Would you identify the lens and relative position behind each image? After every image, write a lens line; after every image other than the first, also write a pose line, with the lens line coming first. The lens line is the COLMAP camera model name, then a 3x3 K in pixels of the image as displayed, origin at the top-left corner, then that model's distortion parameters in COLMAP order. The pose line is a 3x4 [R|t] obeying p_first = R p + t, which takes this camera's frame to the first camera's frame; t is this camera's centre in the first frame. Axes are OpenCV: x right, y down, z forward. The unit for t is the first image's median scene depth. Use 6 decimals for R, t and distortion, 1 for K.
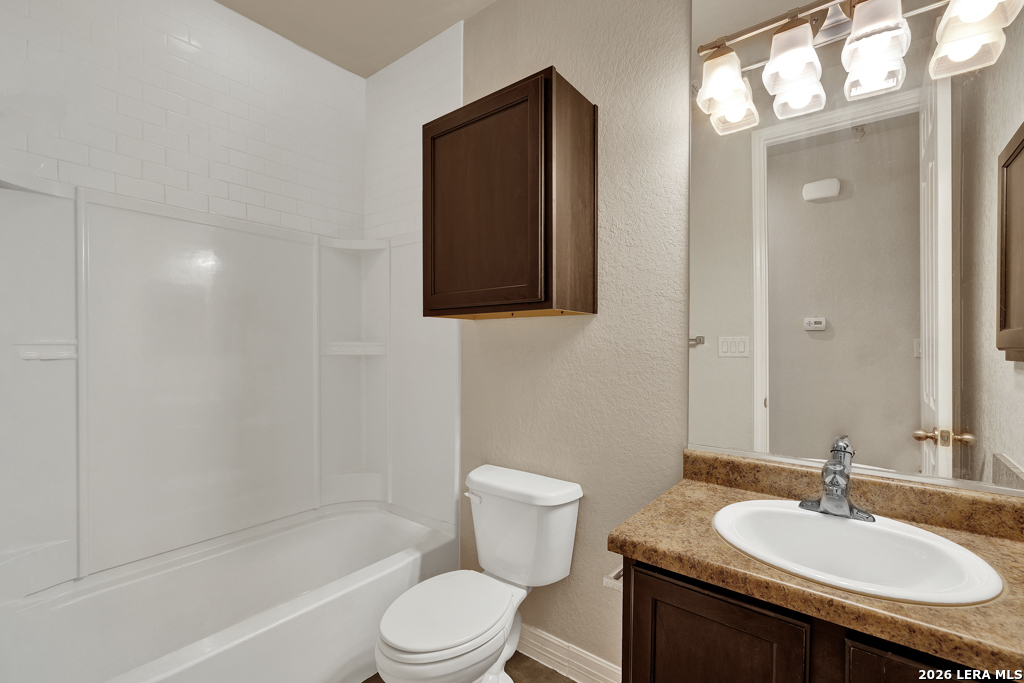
lens RADIAL K [[438.9, 0, 501.8], [0, 438.9, 345.3], [0, 0, 1]] dist [-0.001301, -0.000038]
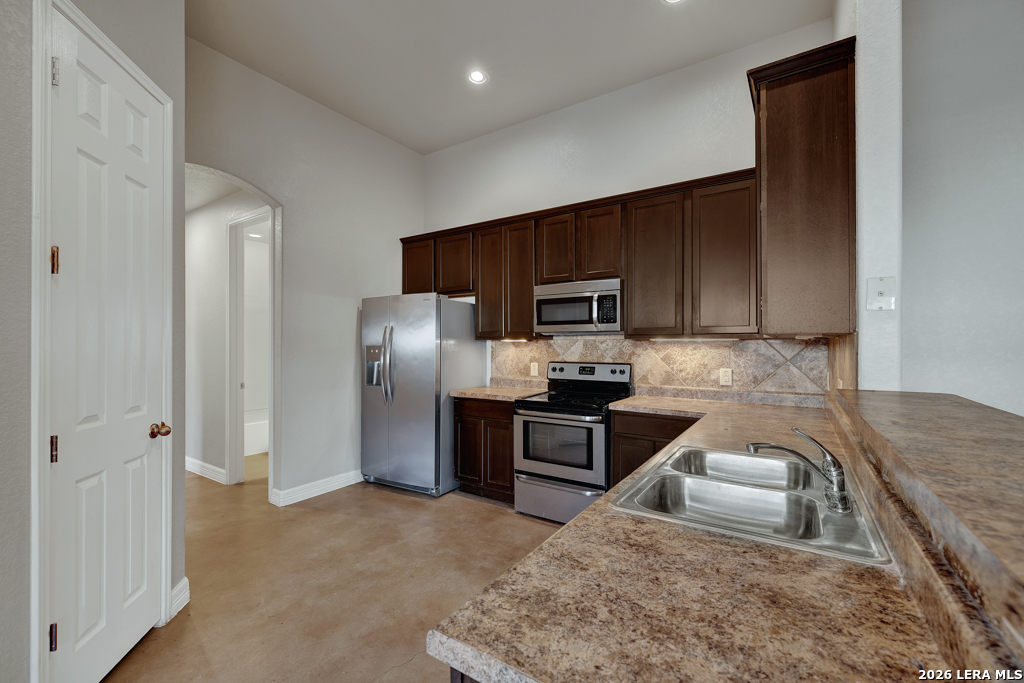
lens RADIAL K [[431.8, 0, 519.5], [0, 431.8, 344.4], [0, 0, 1]] dist [0.001521, -0.000010]
pose [[-0.099741, -0.005770, 0.994997, -0.001392], [0.004743, 0.999969, 0.006274, 0.012831], [-0.995002, 0.005345, -0.099711, 1.167020]]
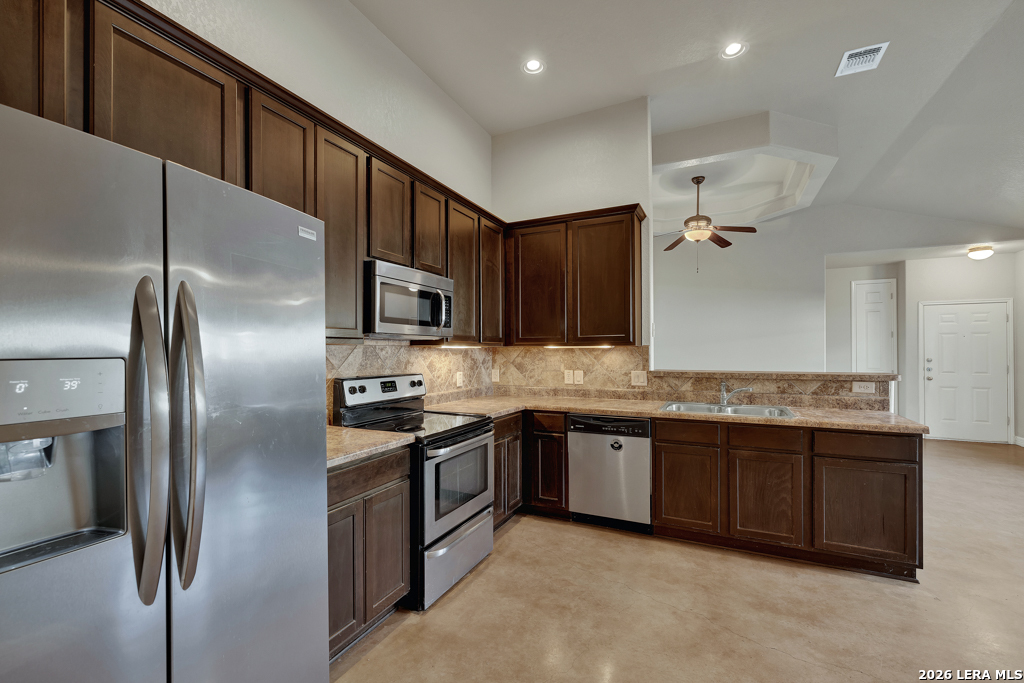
lens RADIAL K [[438.9, 0, 501.8], [0, 438.9, 345.3], [0, 0, 1]] dist [-0.001301, -0.000038]
pose [[-0.975189, -0.004572, -0.221328, 2.901161], [-0.002540, 0.999952, -0.009466, 0.020402], [0.221361, -0.008669, -0.975153, 2.791612]]
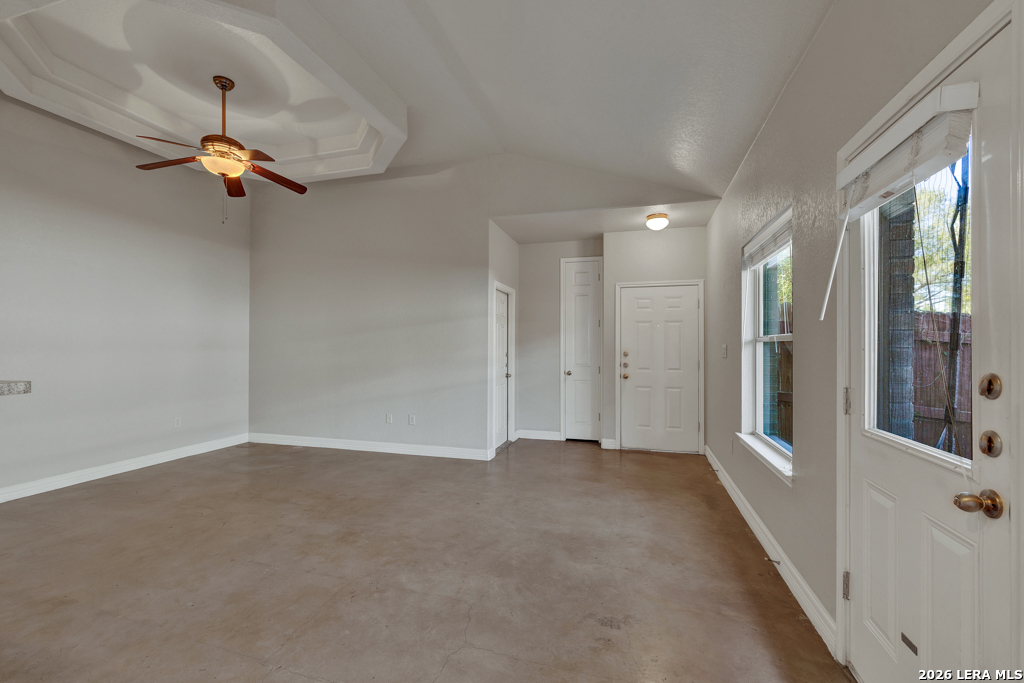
lens RADIAL K [[438.9, 0, 501.8], [0, 438.9, 345.3], [0, 0, 1]] dist [-0.001301, -0.000038]
pose [[-0.925267, -0.003156, -0.379302, -0.667292], [-0.002292, 0.999994, -0.002730, 0.065159], [0.379309, -0.001657, -0.925269, 2.328528]]
